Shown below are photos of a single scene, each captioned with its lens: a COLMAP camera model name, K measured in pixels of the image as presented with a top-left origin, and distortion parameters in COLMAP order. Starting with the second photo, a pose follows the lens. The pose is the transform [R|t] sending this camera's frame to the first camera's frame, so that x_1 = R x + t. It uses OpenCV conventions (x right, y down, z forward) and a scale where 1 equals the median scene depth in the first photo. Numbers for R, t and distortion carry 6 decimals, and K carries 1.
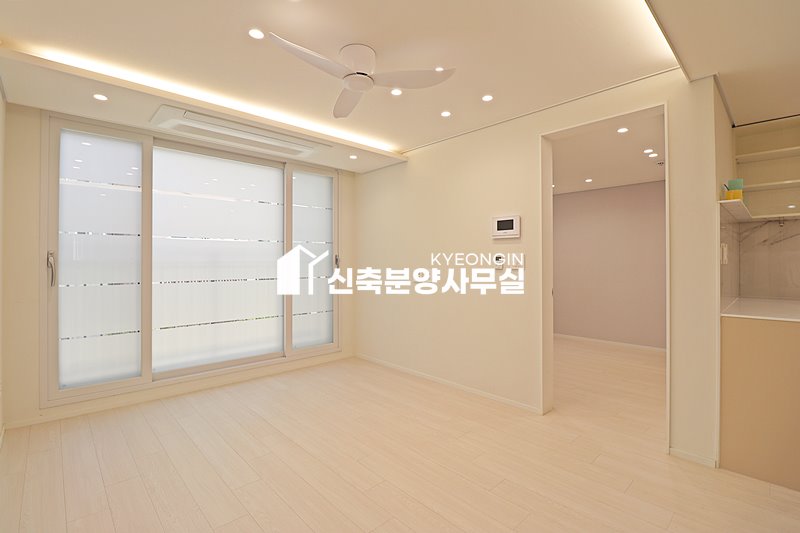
lens RADIAL K [[369.8, 0, 403.8], [0, 369.8, 259.0], [0, 0, 1]] dist [0.001993, -0.016657]
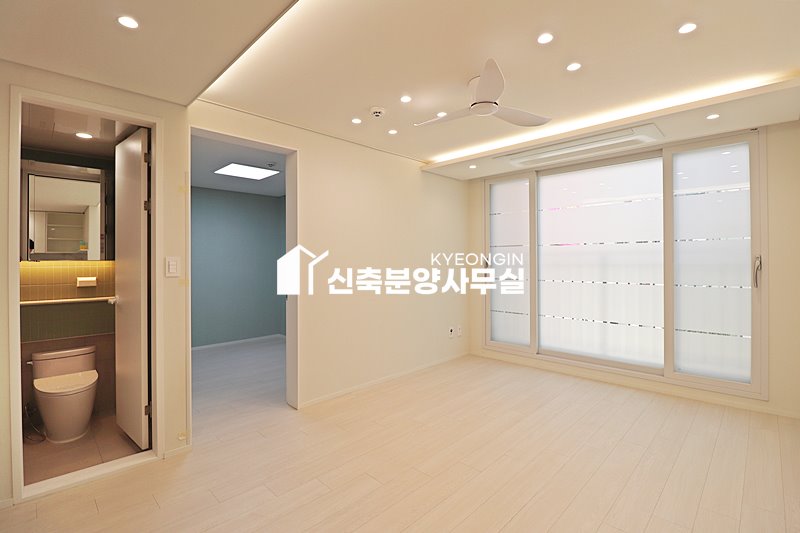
lens RADIAL K [[369.8, 0, 403.8], [0, 369.8, 259.0], [0, 0, 1]] dist [0.001993, -0.016657]
pose [[0.024684, -0.000200, -0.999695, 0.554967], [0.010737, 0.999942, 0.000065, -0.014299], [0.999638, -0.010735, 0.024685, 0.411830]]
